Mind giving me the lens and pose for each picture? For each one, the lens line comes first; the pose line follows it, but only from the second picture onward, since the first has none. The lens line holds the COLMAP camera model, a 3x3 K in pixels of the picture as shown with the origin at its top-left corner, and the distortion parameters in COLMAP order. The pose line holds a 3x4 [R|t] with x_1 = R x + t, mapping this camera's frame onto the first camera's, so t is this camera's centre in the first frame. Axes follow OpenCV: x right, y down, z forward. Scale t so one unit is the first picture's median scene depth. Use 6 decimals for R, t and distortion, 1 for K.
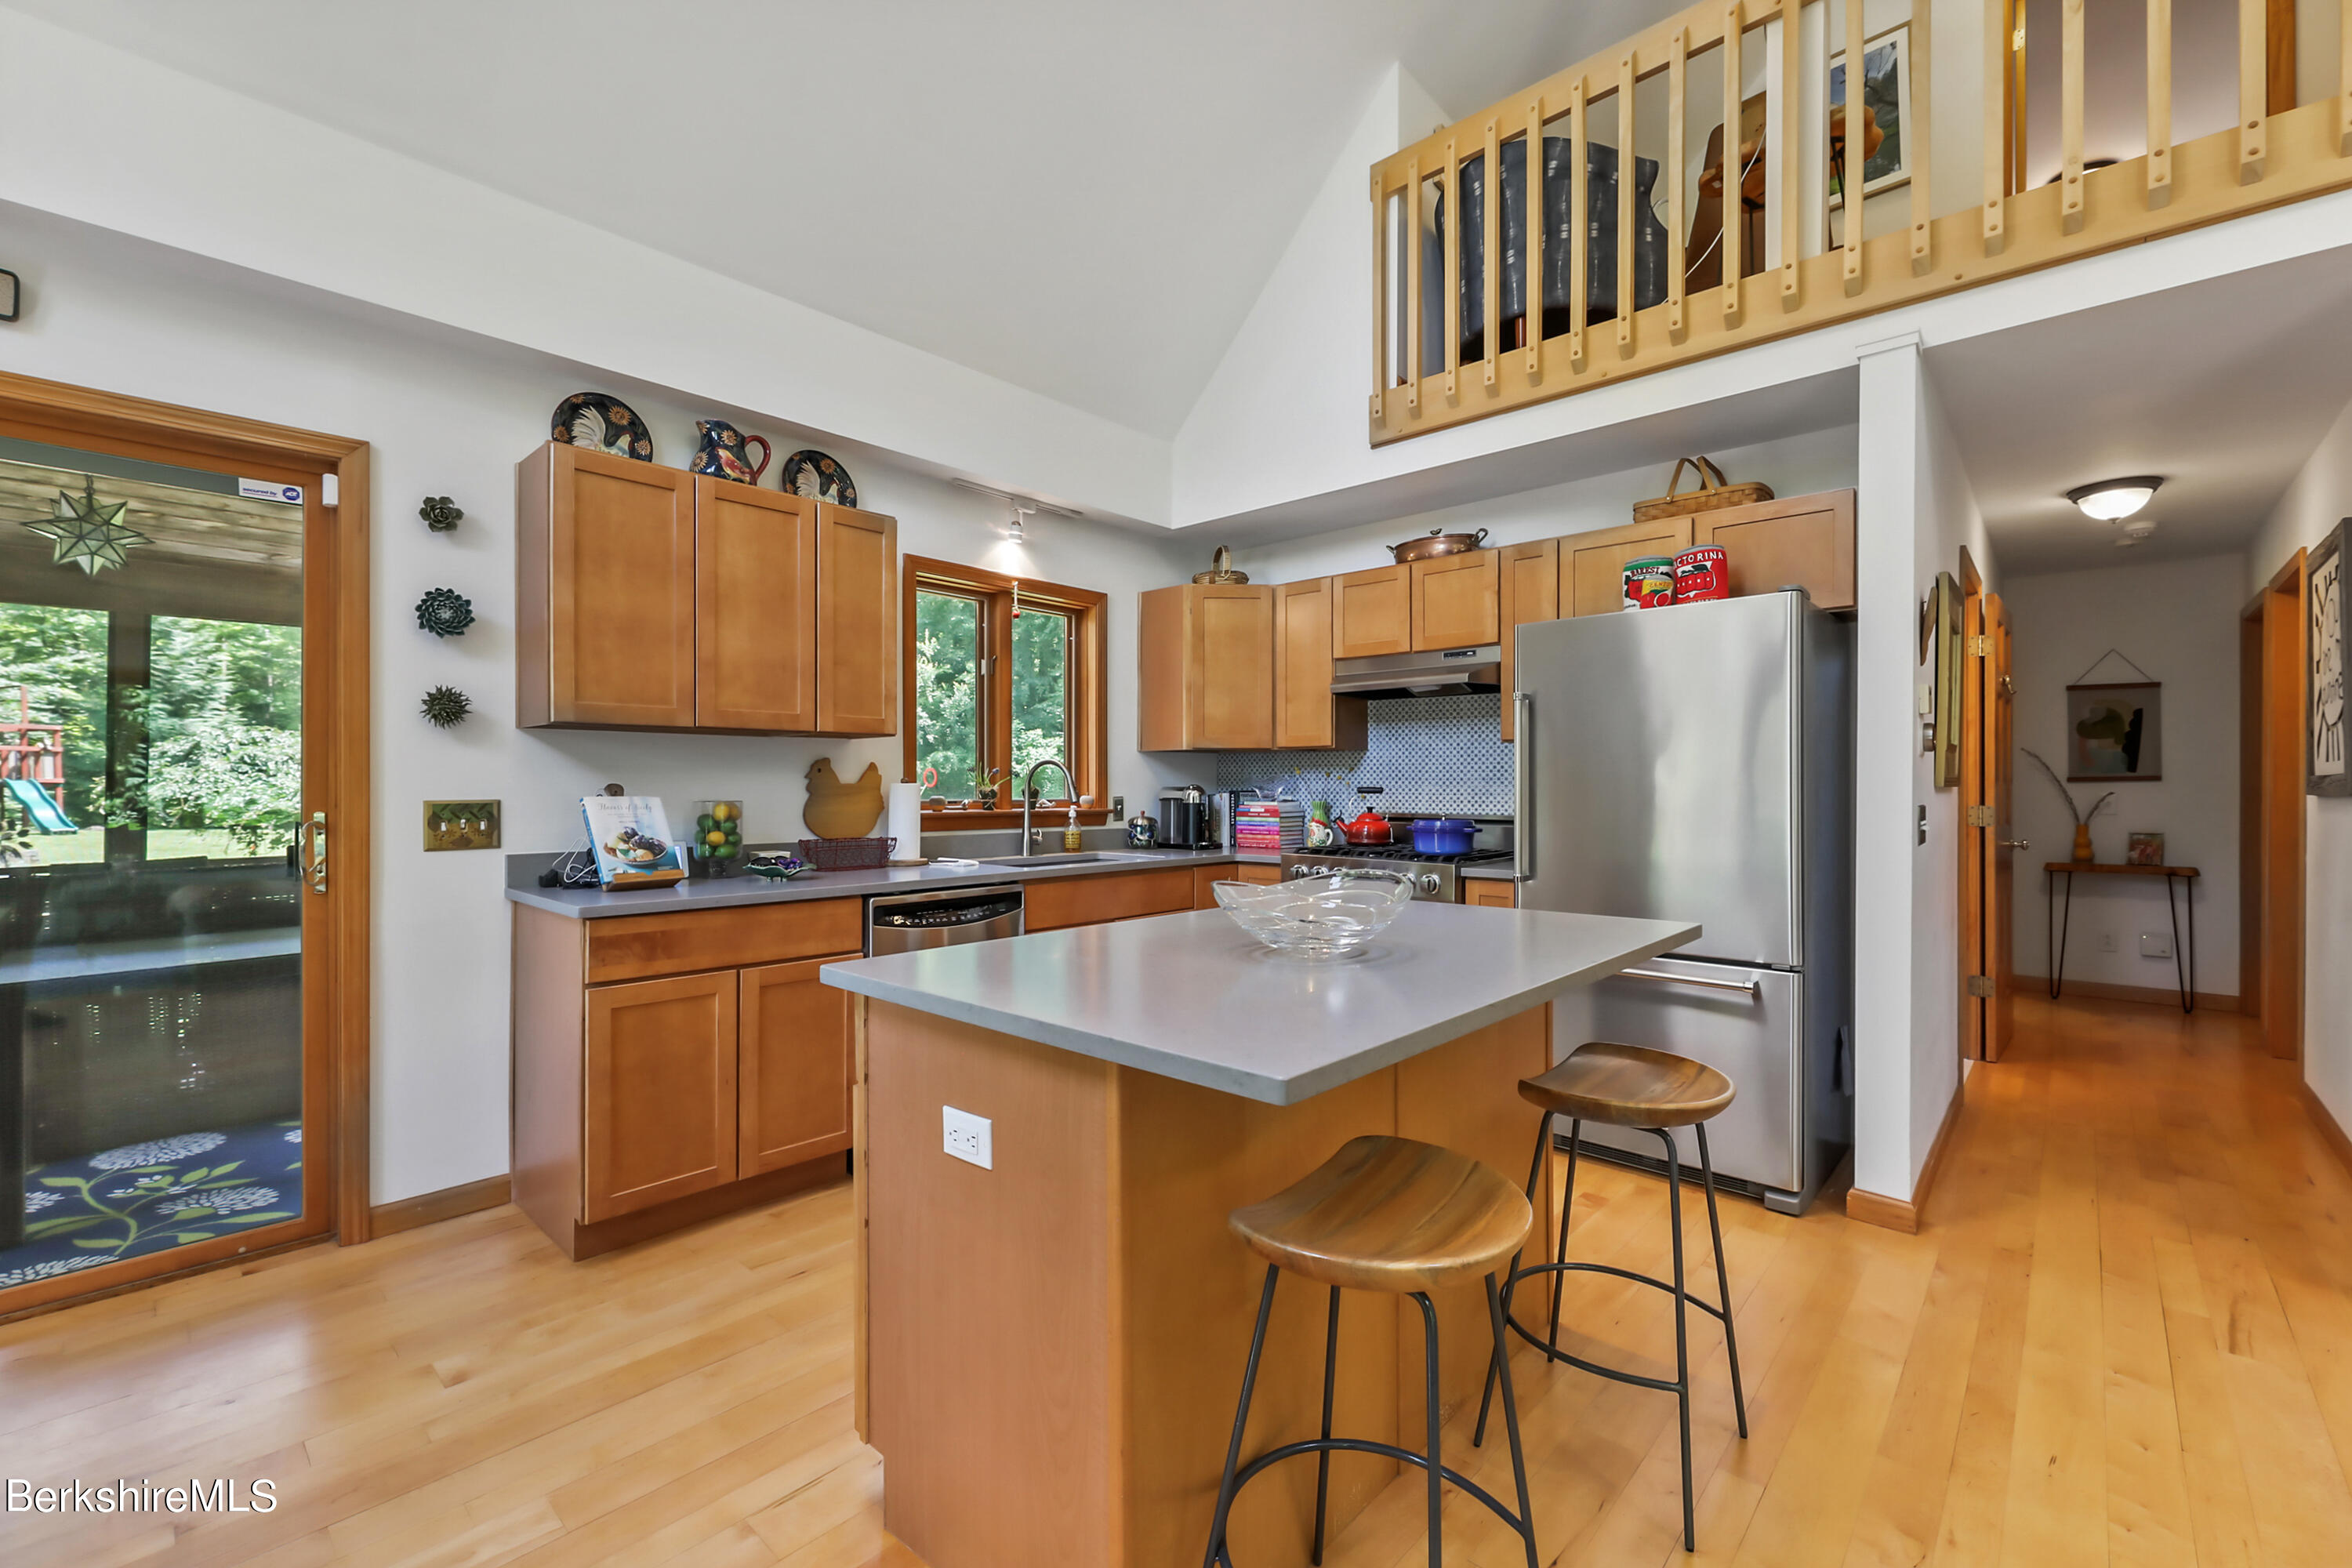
lens RADIAL K [[982.3, 0, 1179.9], [0, 982.3, 793.0], [0, 0, 1]] dist [-0.002870, -0.001357]
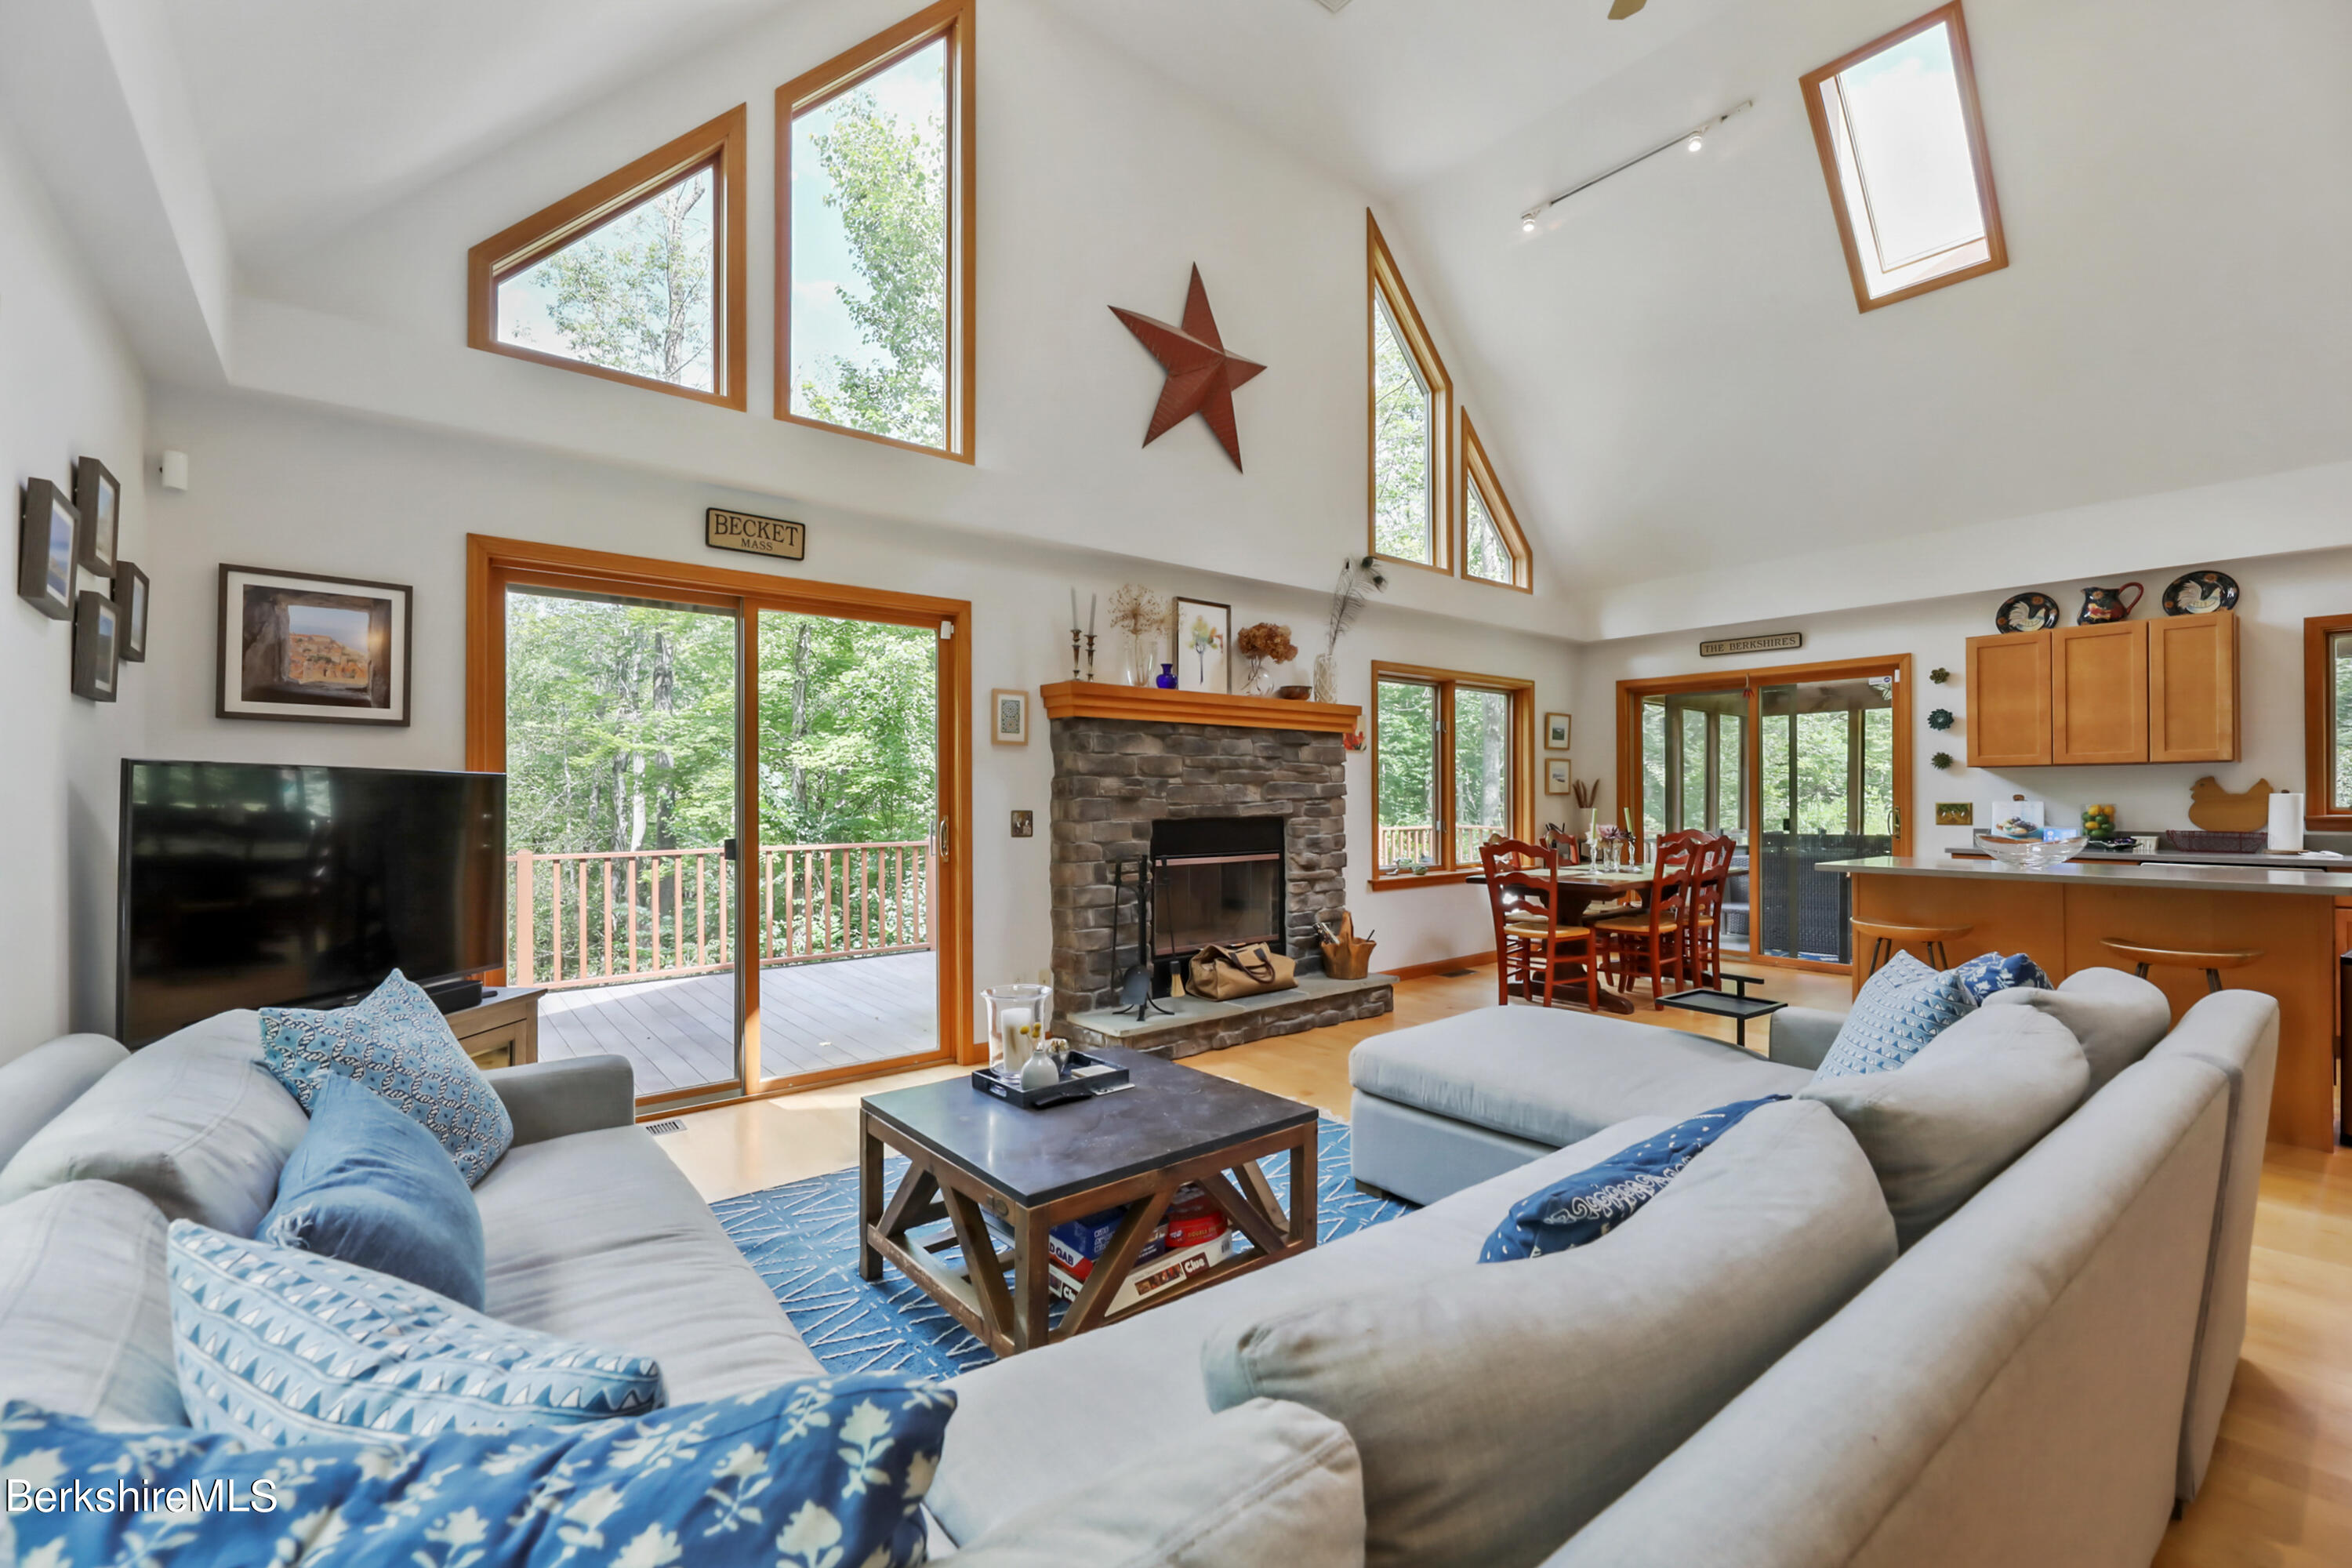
lens RADIAL K [[973.8, 0, 1125.6], [0, 973.8, 797.5], [0, 0, 1]] dist [-0.000780, -0.000273]
pose [[-0.168950, 0.000245, -0.985625, 1.409820], [-0.004176, 0.999991, 0.000965, 0.002157], [0.985616, 0.004279, -0.168947, -0.375746]]
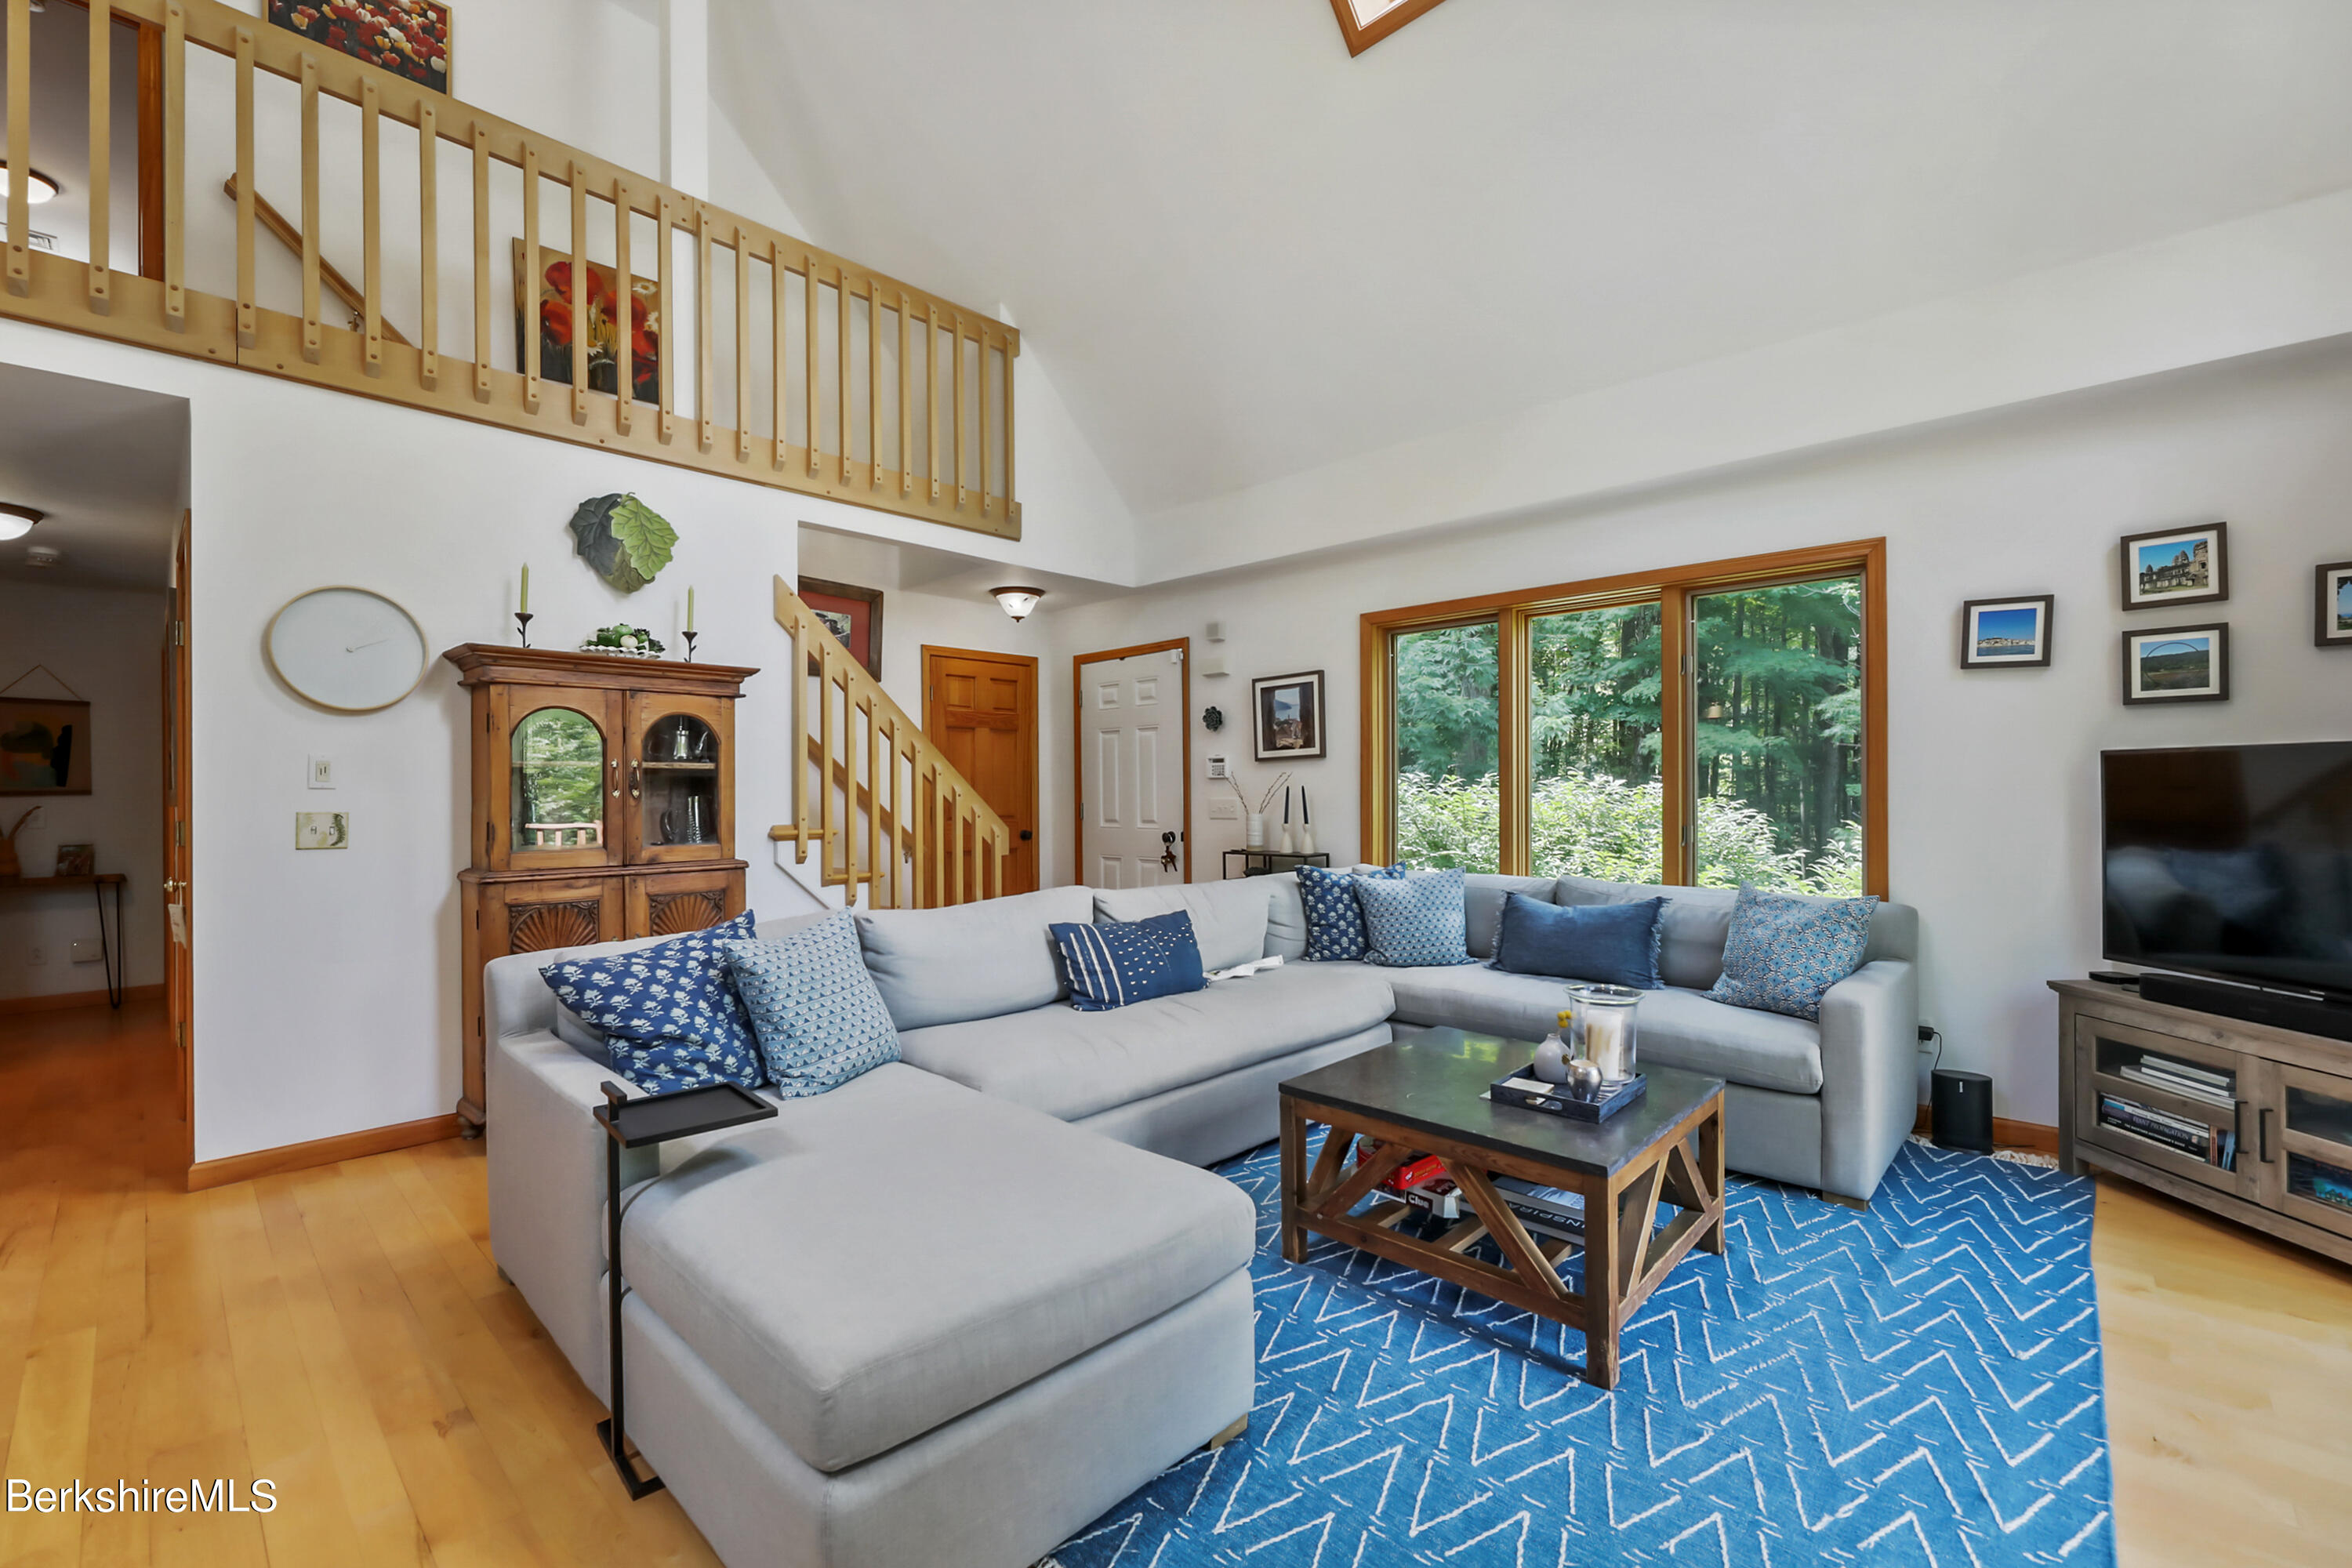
lens RADIAL K [[973.8, 0, 1176.6], [0, 973.8, 791.0], [0, 0, 1]] dist [-0.000780, -0.000273]
pose [[0.014785, 0.000611, 0.999891, -0.048523], [0.015185, 0.999884, -0.000835, 0.003617], [-0.999775, 0.015196, 0.014774, -0.296043]]
